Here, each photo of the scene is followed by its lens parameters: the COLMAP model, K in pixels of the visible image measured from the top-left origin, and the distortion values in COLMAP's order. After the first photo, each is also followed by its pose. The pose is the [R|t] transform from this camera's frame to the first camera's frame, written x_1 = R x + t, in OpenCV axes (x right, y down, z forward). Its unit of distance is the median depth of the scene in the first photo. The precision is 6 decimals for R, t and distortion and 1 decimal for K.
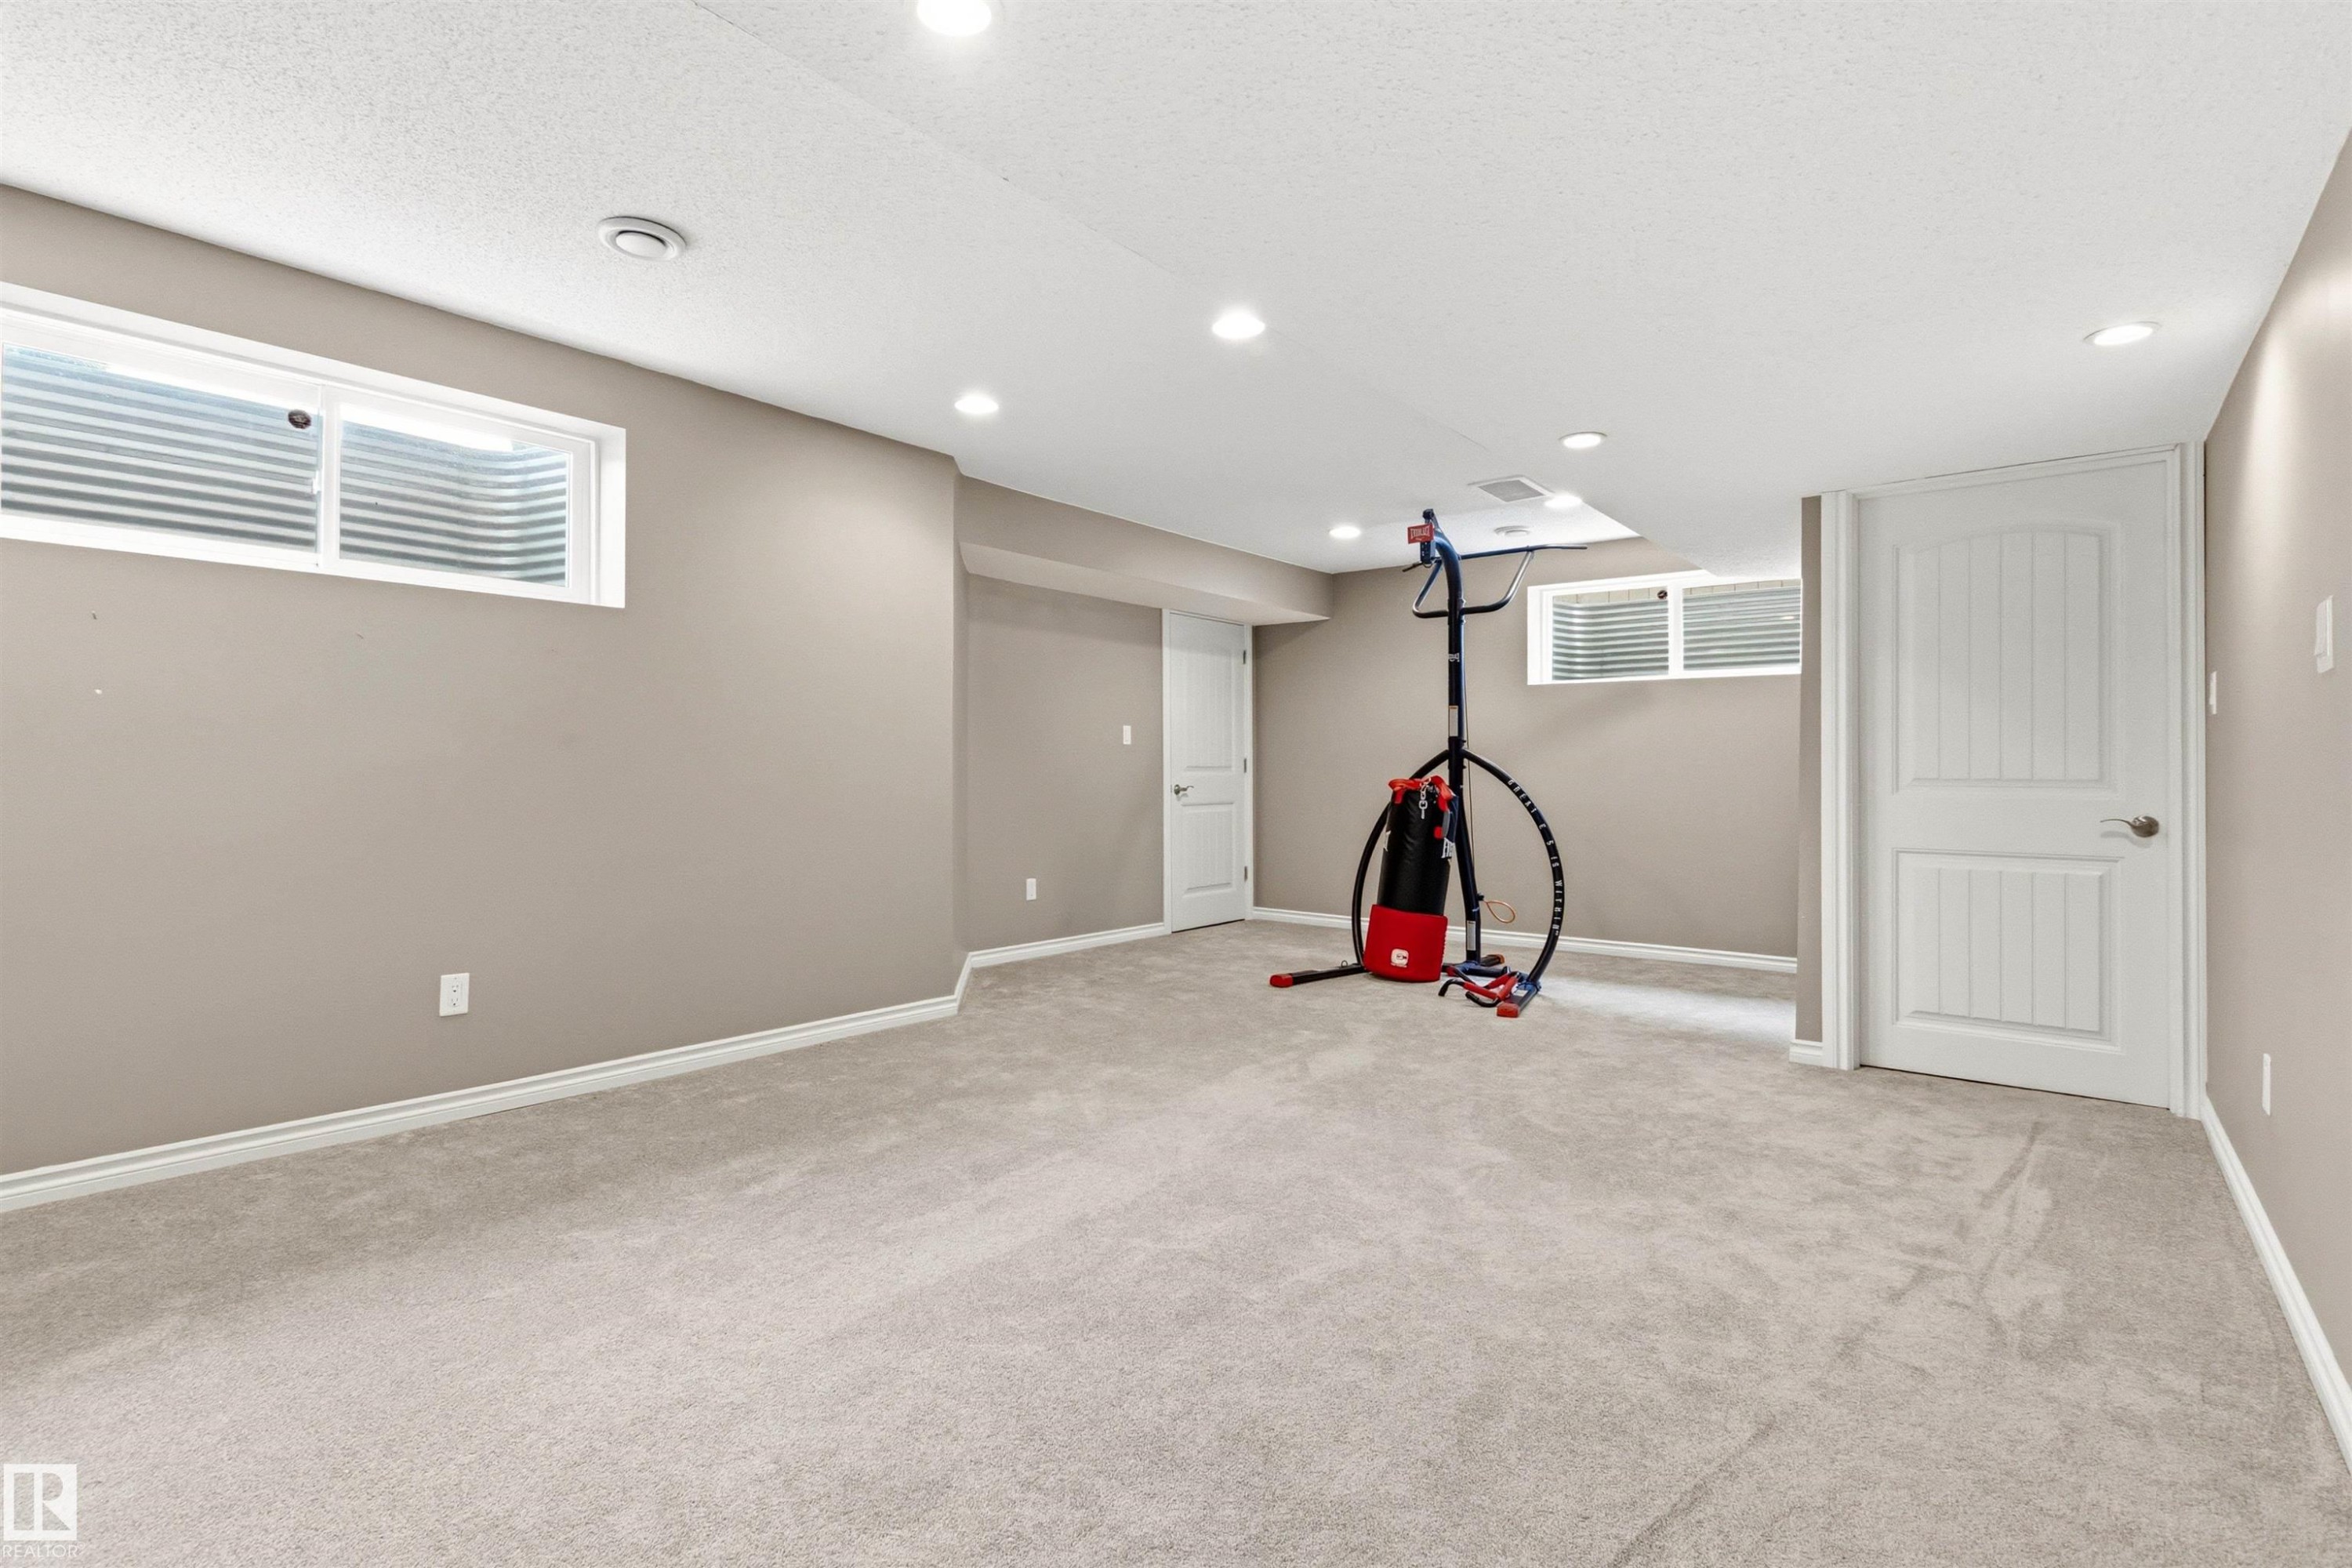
lens RADIAL K [[1138.0, 0, 1179.1], [0, 1138.0, 751.5], [0, 0, 1]] dist [0.116989, 0.000250]
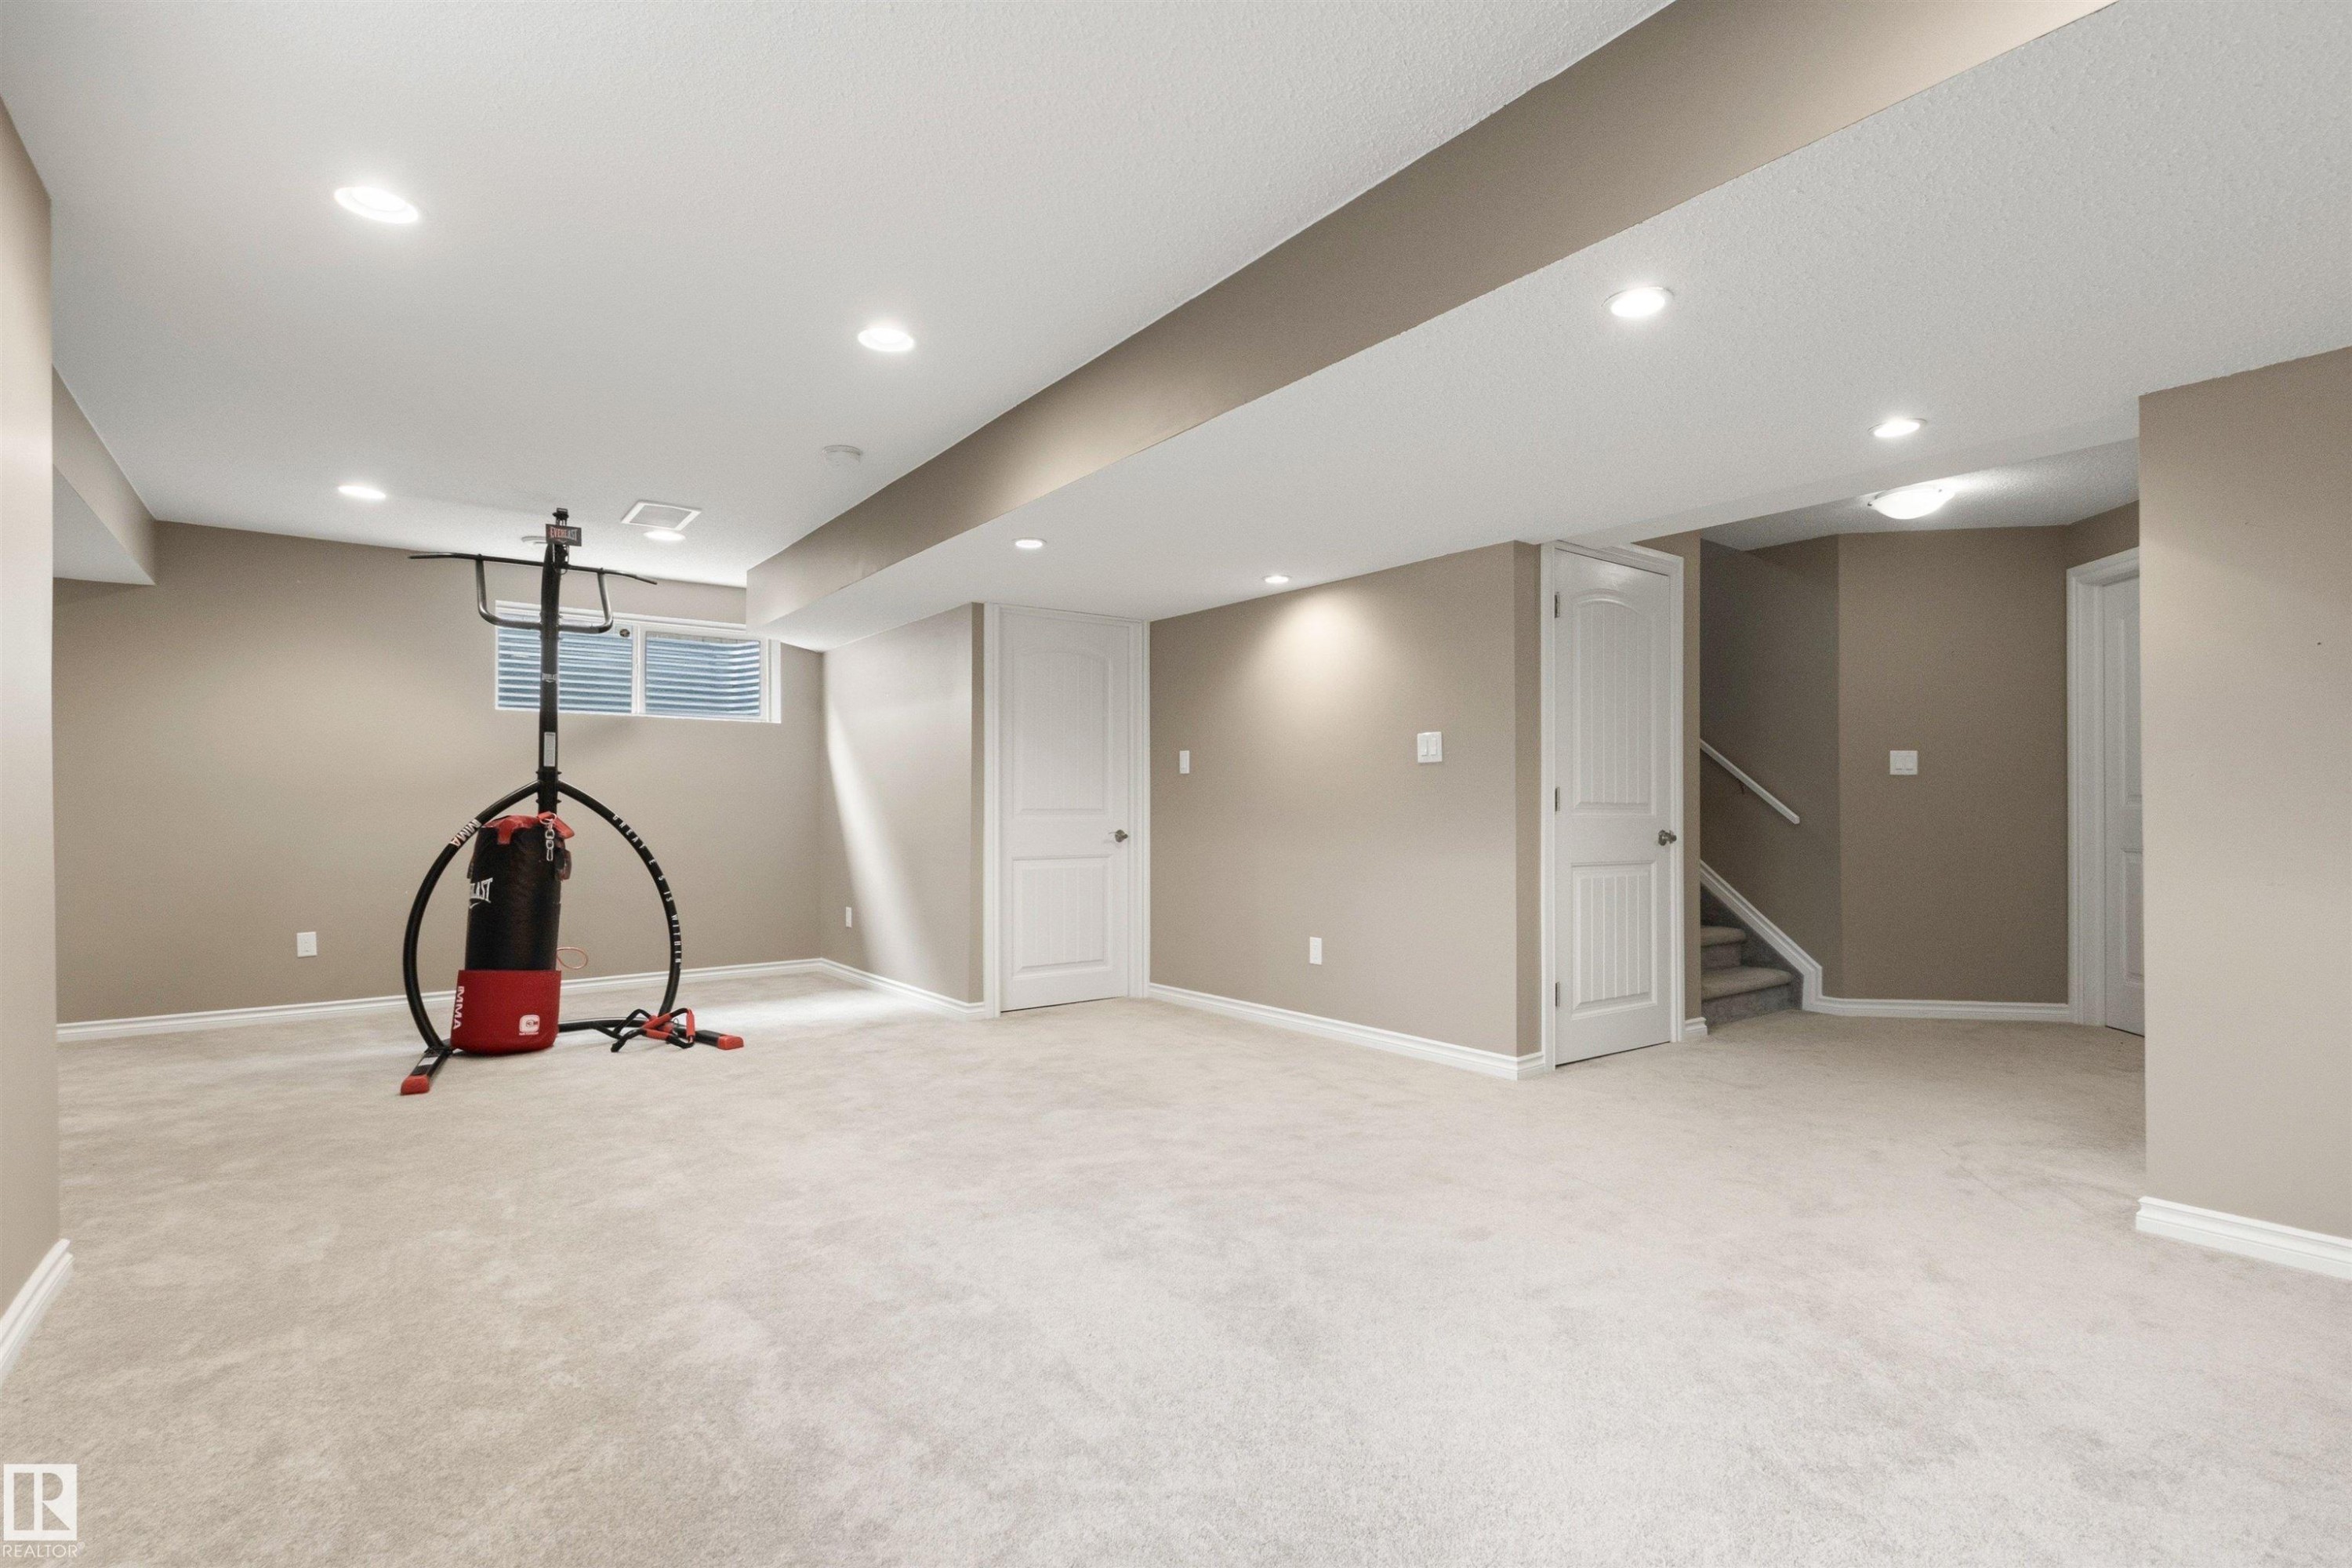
lens RADIAL K [[1142.6, 0, 1163.9], [0, 1142.6, 800.1], [0, 0, 1]] dist [0.004637, 0.000122]
pose [[0.294486, -0.001083, 0.955655, -0.479688], [-0.012819, 0.999905, 0.005083, 0.001194], [-0.955570, -0.013747, 0.294444, 0.298268]]
